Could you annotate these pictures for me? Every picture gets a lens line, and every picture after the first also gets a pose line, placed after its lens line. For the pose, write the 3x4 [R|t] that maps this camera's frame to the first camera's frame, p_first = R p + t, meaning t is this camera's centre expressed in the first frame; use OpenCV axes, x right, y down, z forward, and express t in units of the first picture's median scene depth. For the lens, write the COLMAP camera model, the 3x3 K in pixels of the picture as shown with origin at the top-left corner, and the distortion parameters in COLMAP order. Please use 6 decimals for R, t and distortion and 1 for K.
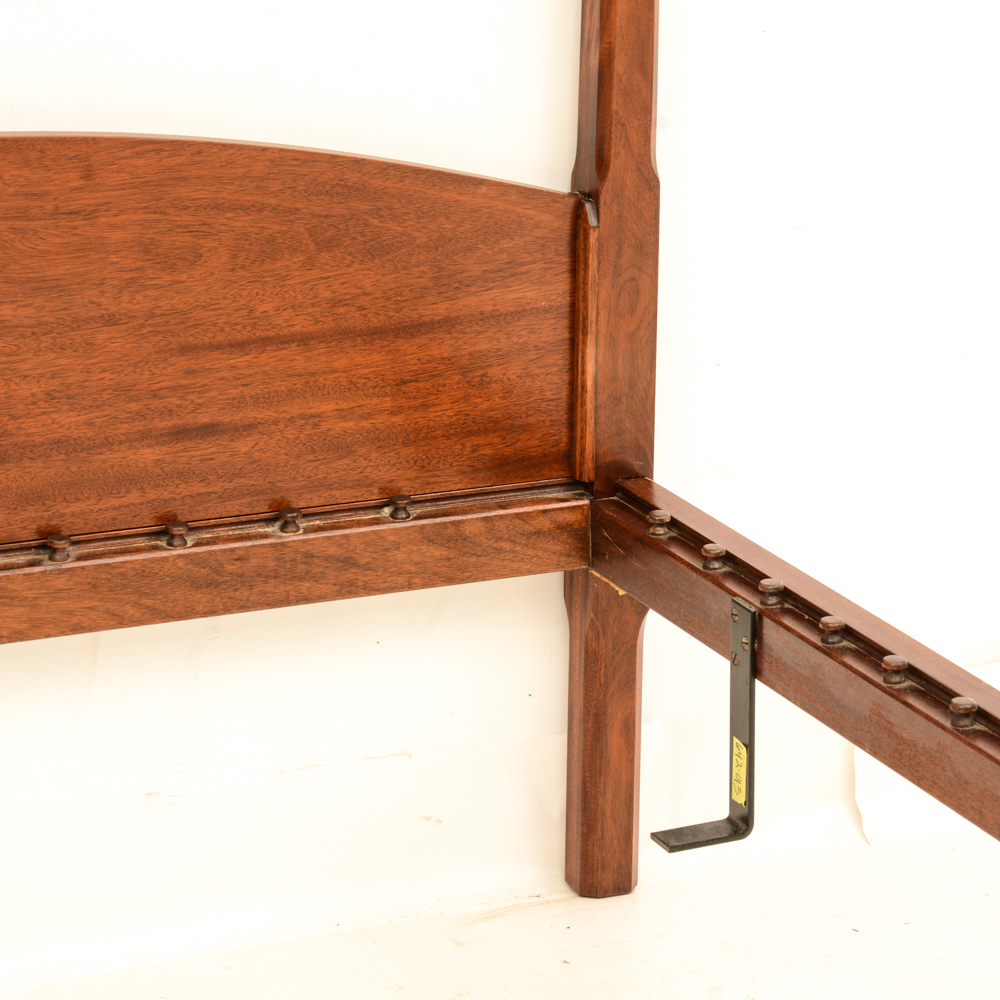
lens RADIAL K [[4076.8, 0, 552.7], [0, 4076.8, 469.2], [0, 0, 1]] dist [0.635830, 0.000000]
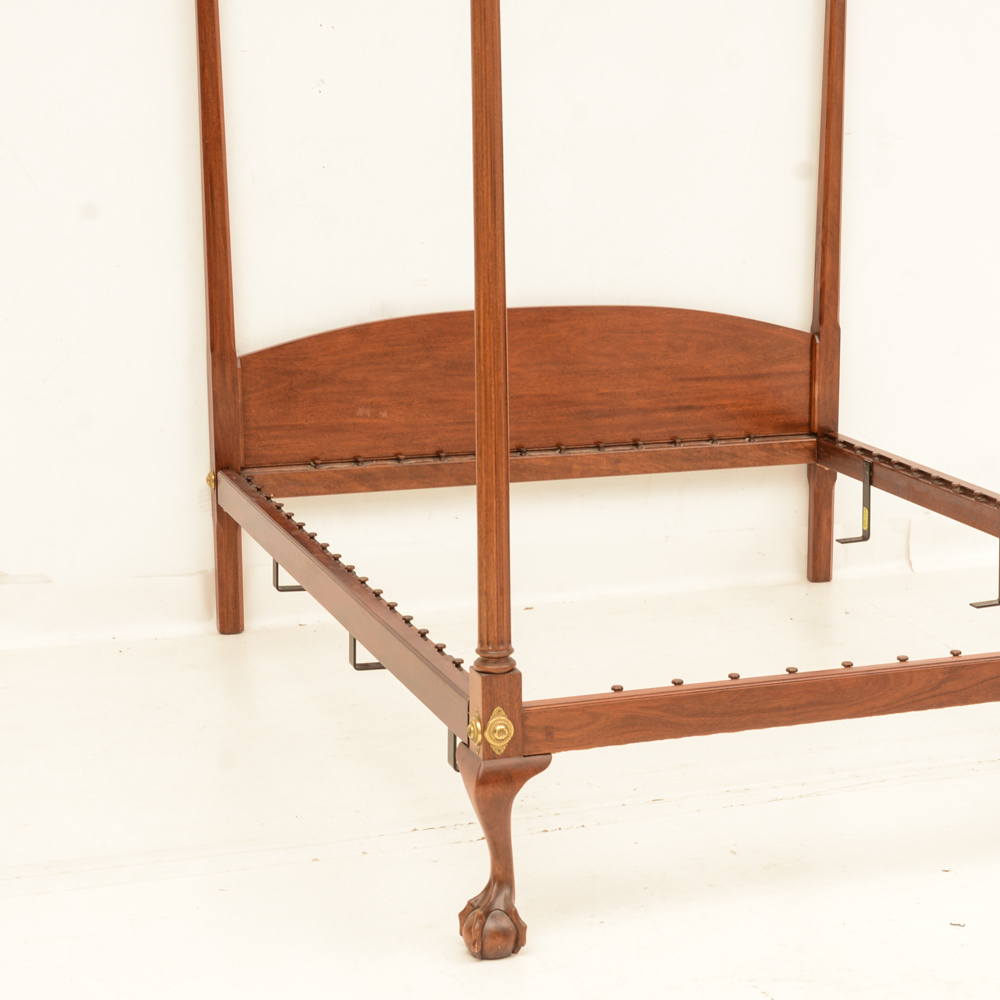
lens RADIAL K [[2309.5, 0, 648.6], [0, 2309.5, 559.5], [0, 0, 1]] dist [0.085820, 0.000000]
pose [[0.998102, 0.005346, -0.061353, -0.008915], [-0.009374, 0.997805, -0.065554, 0.208283], [0.060868, 0.066005, 0.995961, -0.660617]]
